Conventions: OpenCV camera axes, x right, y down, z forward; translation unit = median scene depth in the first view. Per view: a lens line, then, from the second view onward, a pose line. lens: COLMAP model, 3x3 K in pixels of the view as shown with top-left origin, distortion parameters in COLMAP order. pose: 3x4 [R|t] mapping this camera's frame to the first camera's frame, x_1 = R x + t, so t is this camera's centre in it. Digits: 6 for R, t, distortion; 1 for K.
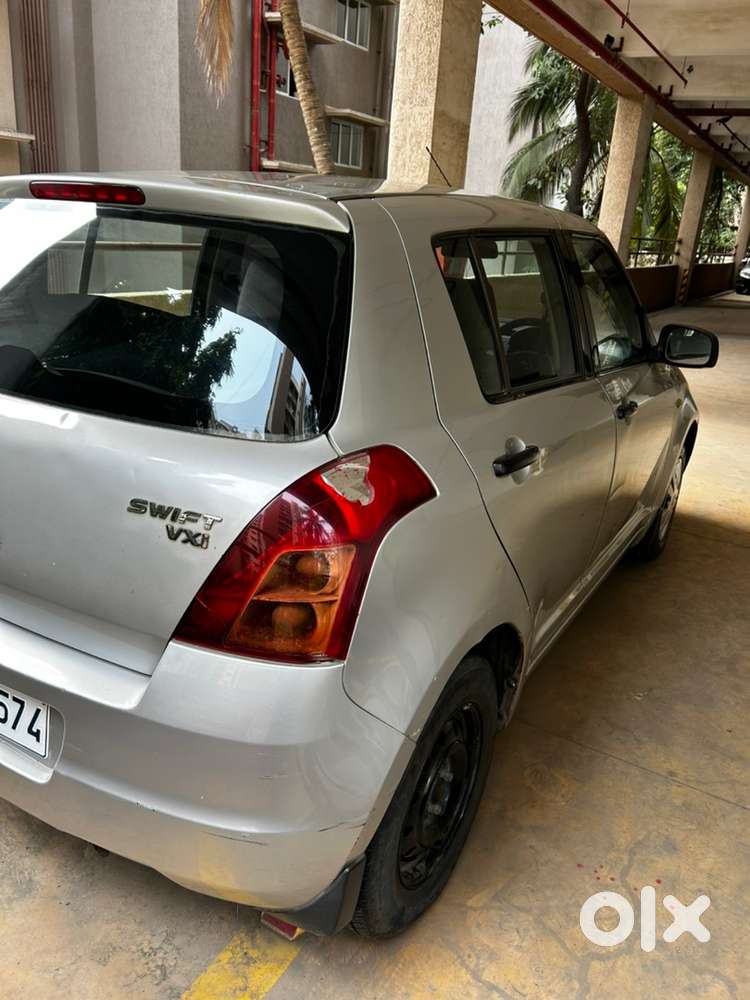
lens RADIAL K [[745.9, 0, 378.3], [0, 745.9, 512.0], [0, 0, 1]] dist [0.055543, -0.057558]
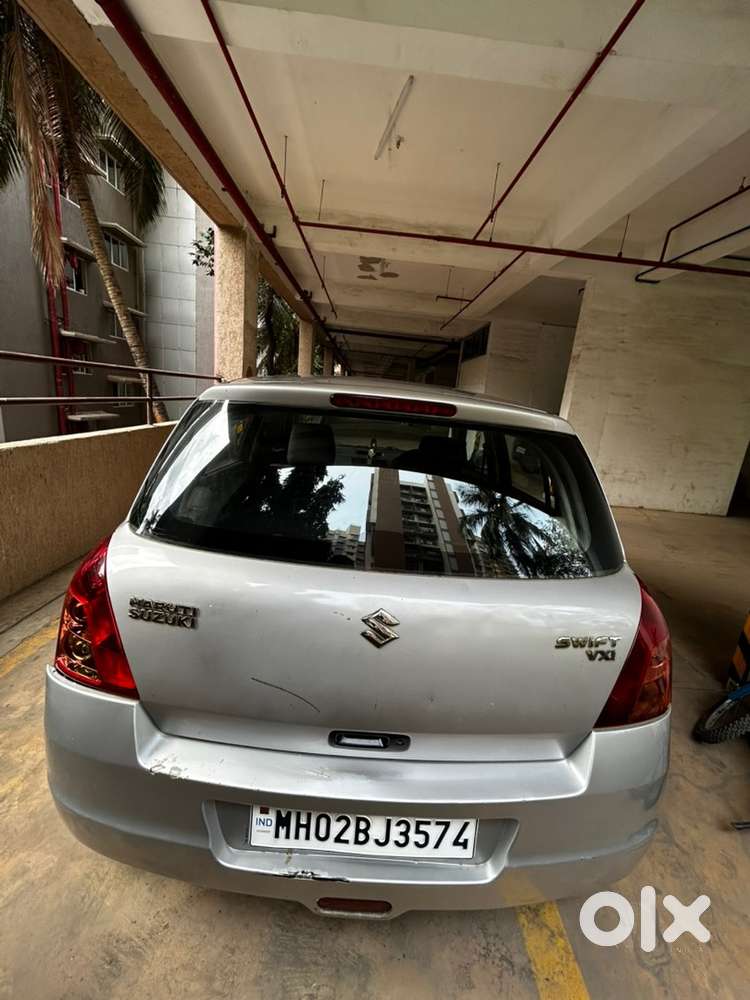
lens RADIAL K [[399.1, 0, 375.0], [0, 399.1, 500.0], [0, 0, 1]] dist [0.010719, -0.005047]
pose [[0.852745, -0.119691, 0.508429, -0.755290], [0.152285, 0.988073, -0.022809, -0.238555], [-0.499635, 0.096876, 0.860802, 0.407805]]
